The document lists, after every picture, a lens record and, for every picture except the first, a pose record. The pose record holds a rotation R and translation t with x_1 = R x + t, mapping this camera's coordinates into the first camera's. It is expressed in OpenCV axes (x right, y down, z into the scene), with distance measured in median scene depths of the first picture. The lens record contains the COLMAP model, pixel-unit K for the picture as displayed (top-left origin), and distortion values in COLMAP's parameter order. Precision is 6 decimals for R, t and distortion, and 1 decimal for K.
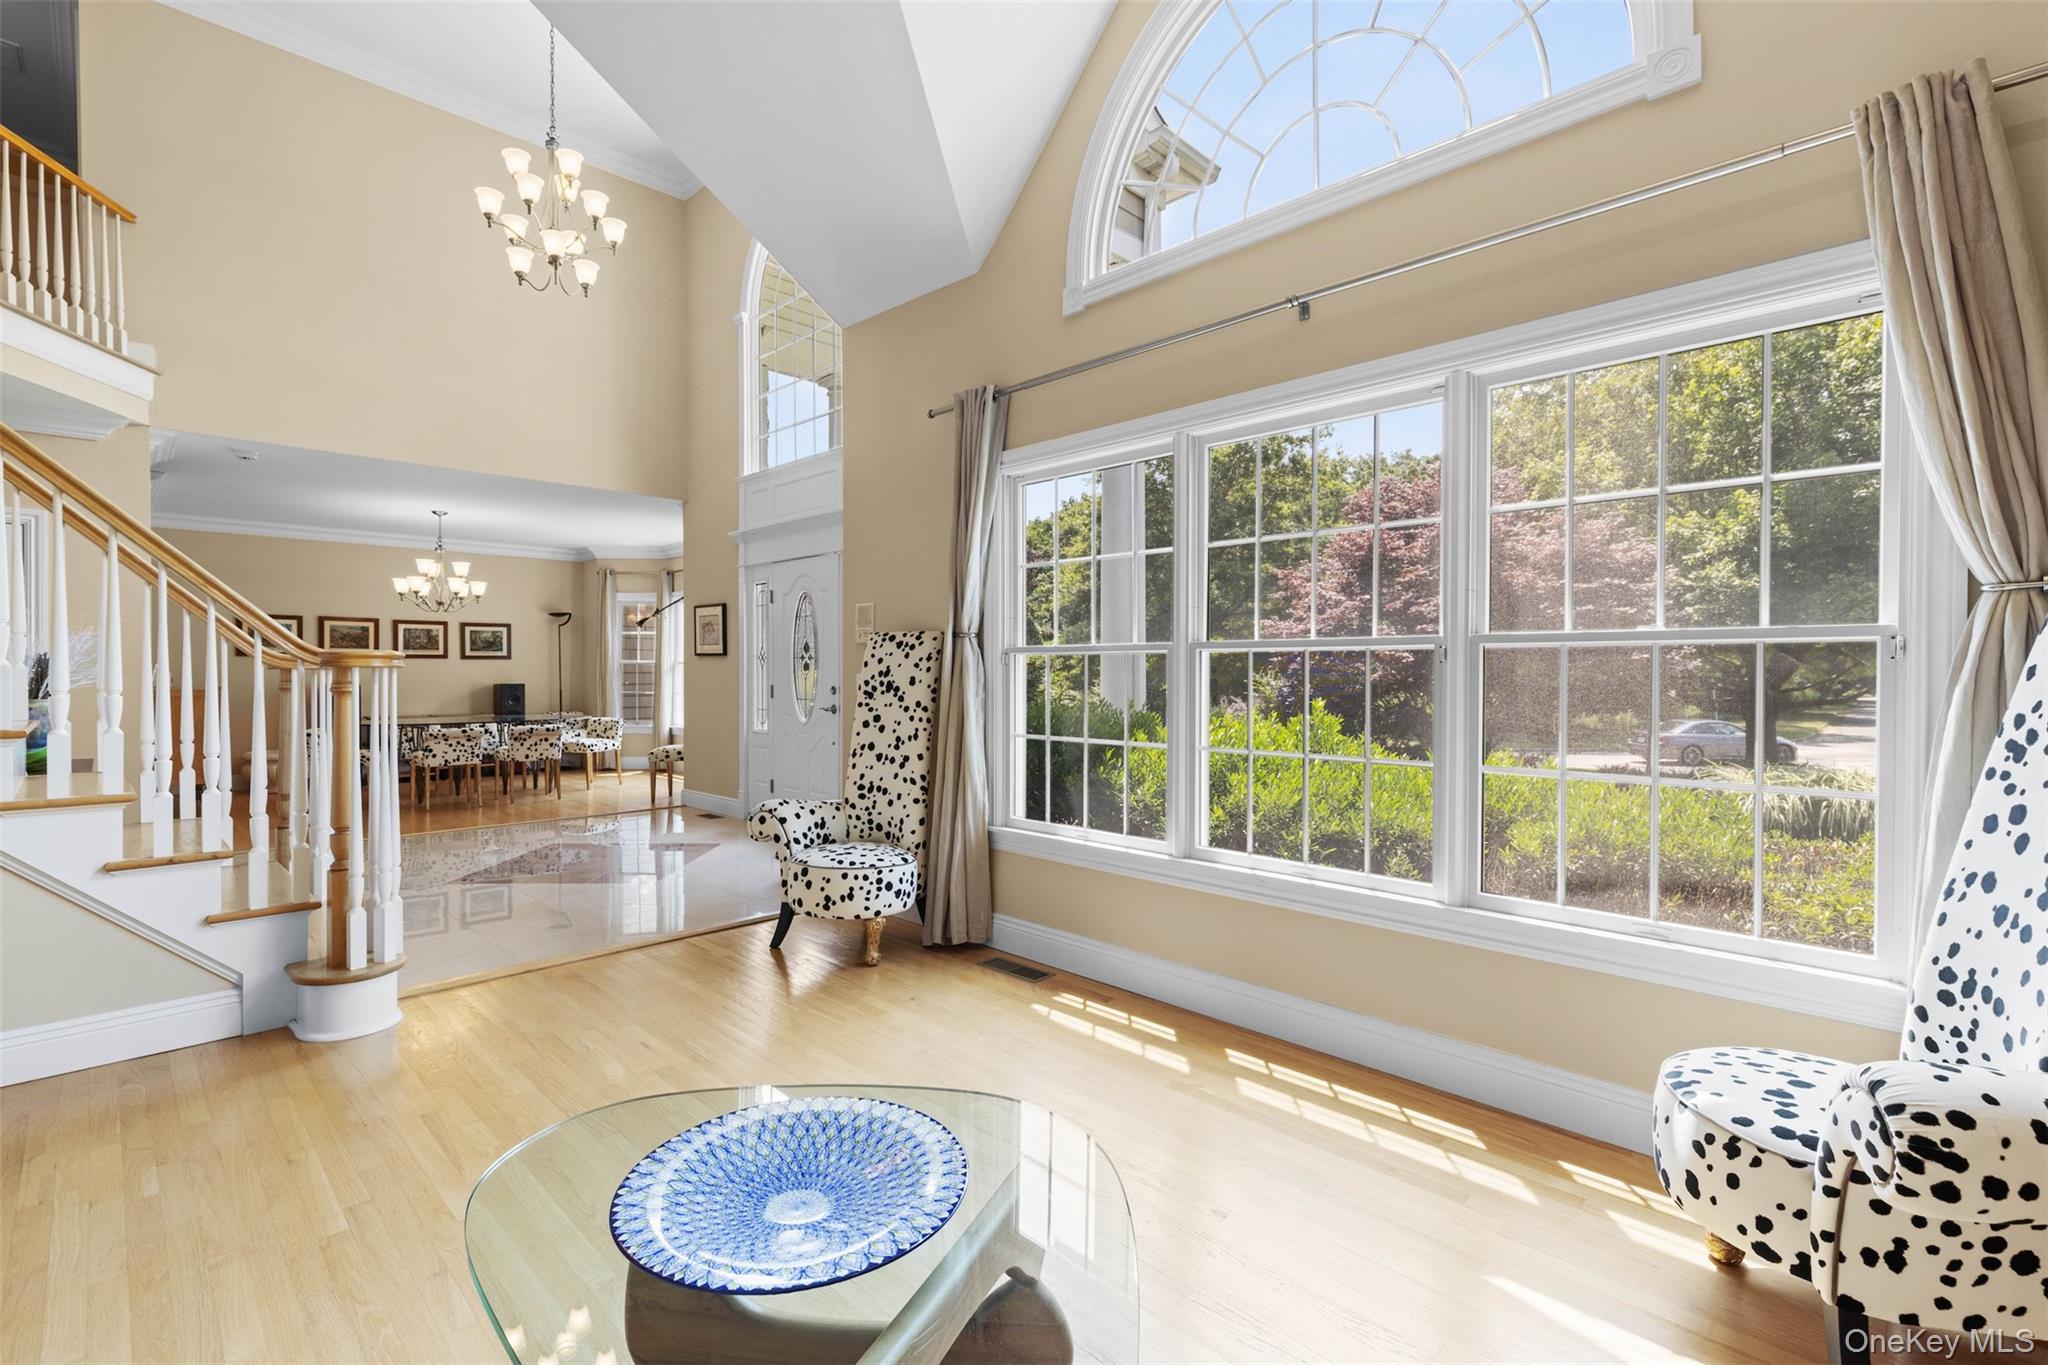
lens RADIAL K [[925.2, 0, 1018.0], [0, 925.2, 683.1], [0, 0, 1]] dist [-0.000845, -0.000407]
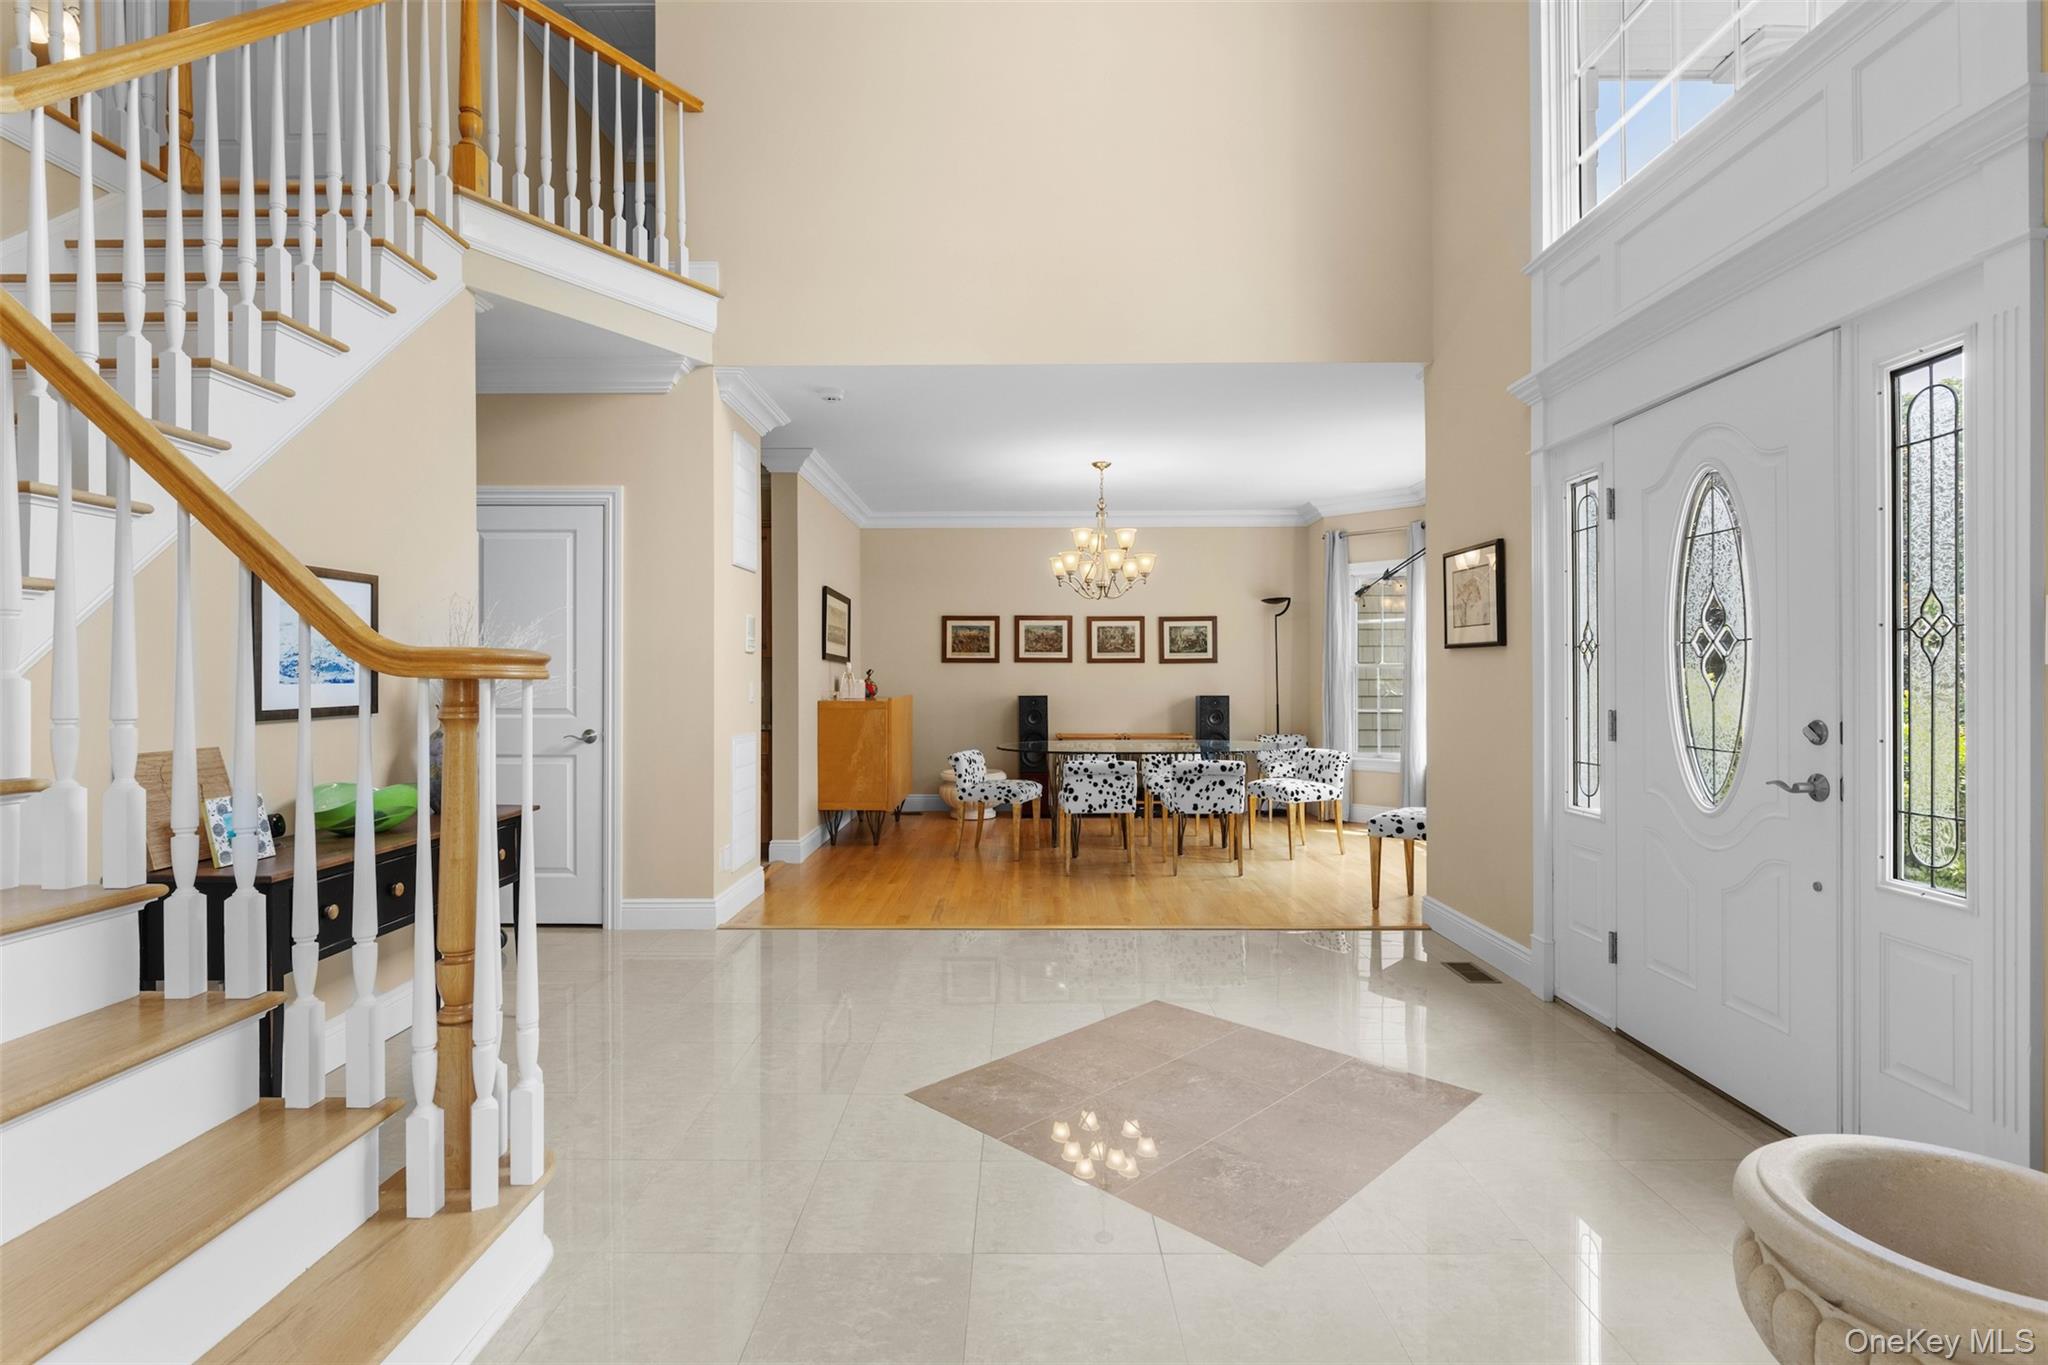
lens RADIAL K [[1012.2, 0, 1015.8], [0, 1012.2, 677.9], [0, 0, 1]] dist [-0.001507, -0.000229]
pose [[0.710473, -0.004077, -0.703712, -0.110175], [-0.004625, 0.999935, -0.010463, -0.005339], [0.703709, 0.010689, 0.710408, 0.392723]]
